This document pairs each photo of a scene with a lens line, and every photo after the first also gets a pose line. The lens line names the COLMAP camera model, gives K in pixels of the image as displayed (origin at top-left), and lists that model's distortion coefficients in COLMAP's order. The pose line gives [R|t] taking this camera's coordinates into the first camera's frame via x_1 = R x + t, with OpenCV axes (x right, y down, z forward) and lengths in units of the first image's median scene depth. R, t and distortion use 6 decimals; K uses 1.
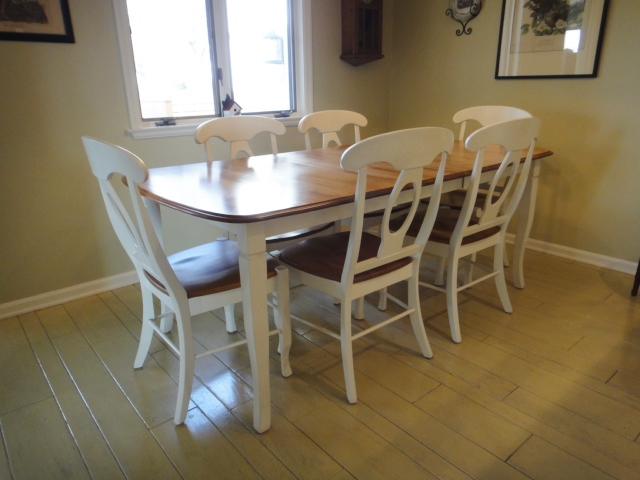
lens RADIAL K [[467.3, 0, 318.2], [0, 467.3, 235.5], [0, 0, 1]] dist [0.020327, -0.005215]
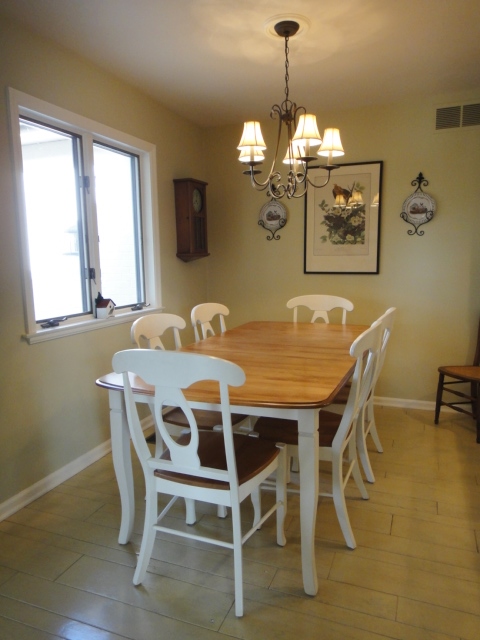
lens RADIAL K [[467.3, 0, 245.4], [0, 467.3, 318.6], [0, 0, 1]] dist [0.020327, -0.005215]
pose [[0.880168, -0.059110, 0.470967, -0.456010], [0.147503, 0.977153, -0.153021, -0.048031], [-0.451162, 0.204153, 0.868778, -0.023506]]
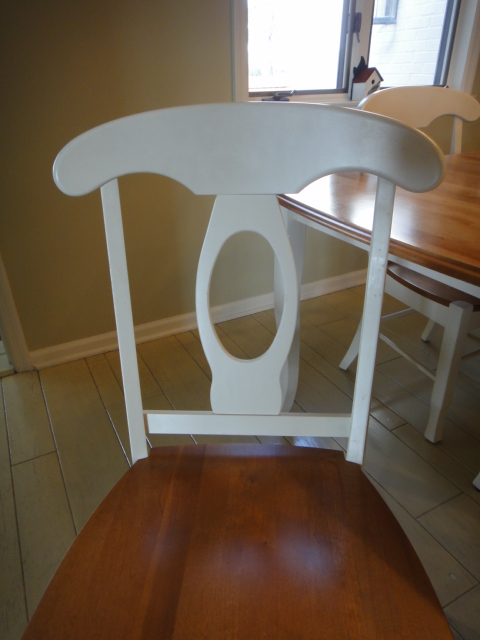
lens RADIAL K [[467.3, 0, 241.9], [0, 467.3, 321.2], [0, 0, 1]] dist [0.020327, -0.005215]
pose [[0.978518, 0.102561, -0.178839, -0.233251], [-0.069355, 0.980677, 0.182926, -0.047311], [0.194144, -0.166593, 0.966724, 0.288280]]
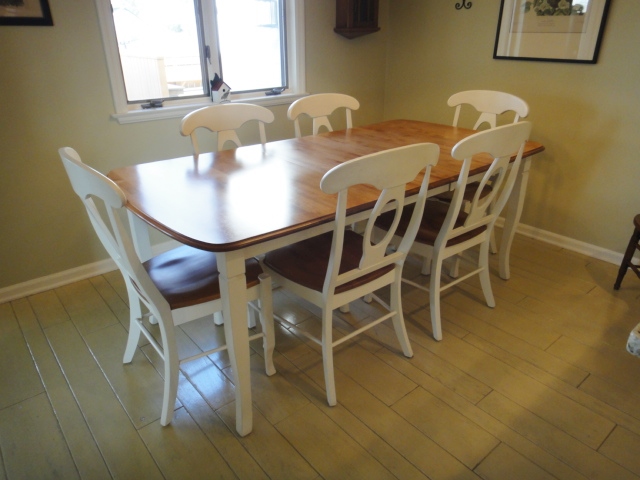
lens RADIAL K [[467.3, 0, 317.1], [0, 467.3, 235.3], [0, 0, 1]] dist [0.020327, -0.005215]
pose [[0.999918, 0.012784, 0.000238, 0.022648], [-0.012740, 0.994561, 0.103373, -0.081466], [0.001085, -0.103368, 0.994643, 0.001859]]
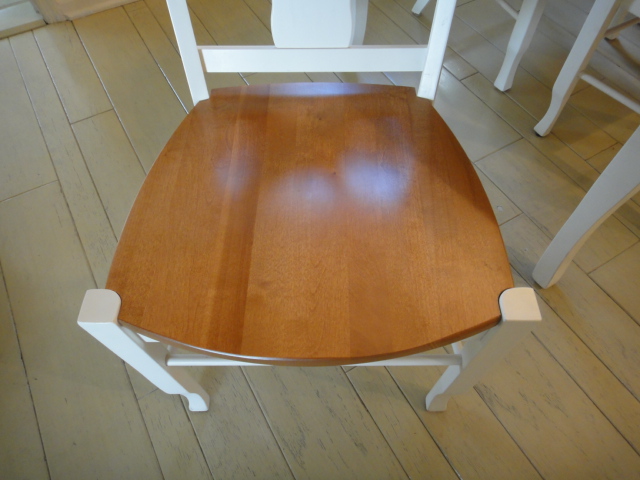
lens RADIAL K [[467.3, 0, 320.4], [0, 467.3, 235.4], [0, 0, 1]] dist [0.020327, -0.005215]
pose [[0.985959, 0.147262, -0.078735, -0.235863], [-0.064070, 0.769017, 0.636010, -0.024159], [0.154209, -0.622035, 0.767654, 0.292783]]
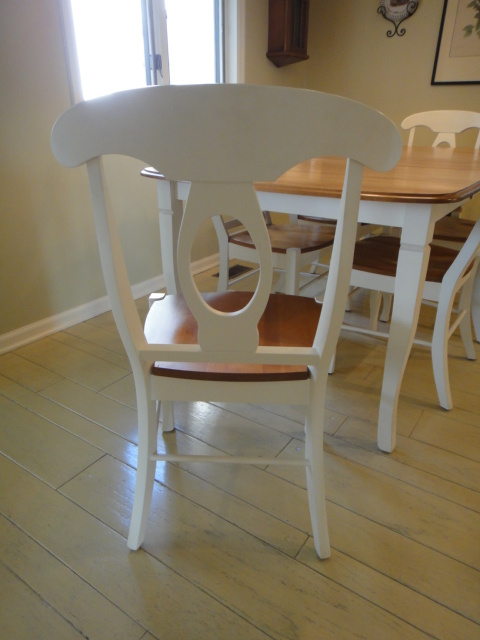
lens RADIAL K [[467.3, 0, 242.4], [0, 467.3, 320.1], [0, 0, 1]] dist [0.020327, -0.005215]
pose [[0.961789, -0.087203, 0.259532, -0.364225], [0.061821, 0.992610, 0.104420, 0.034216], [-0.266720, -0.084386, 0.960073, 0.140708]]
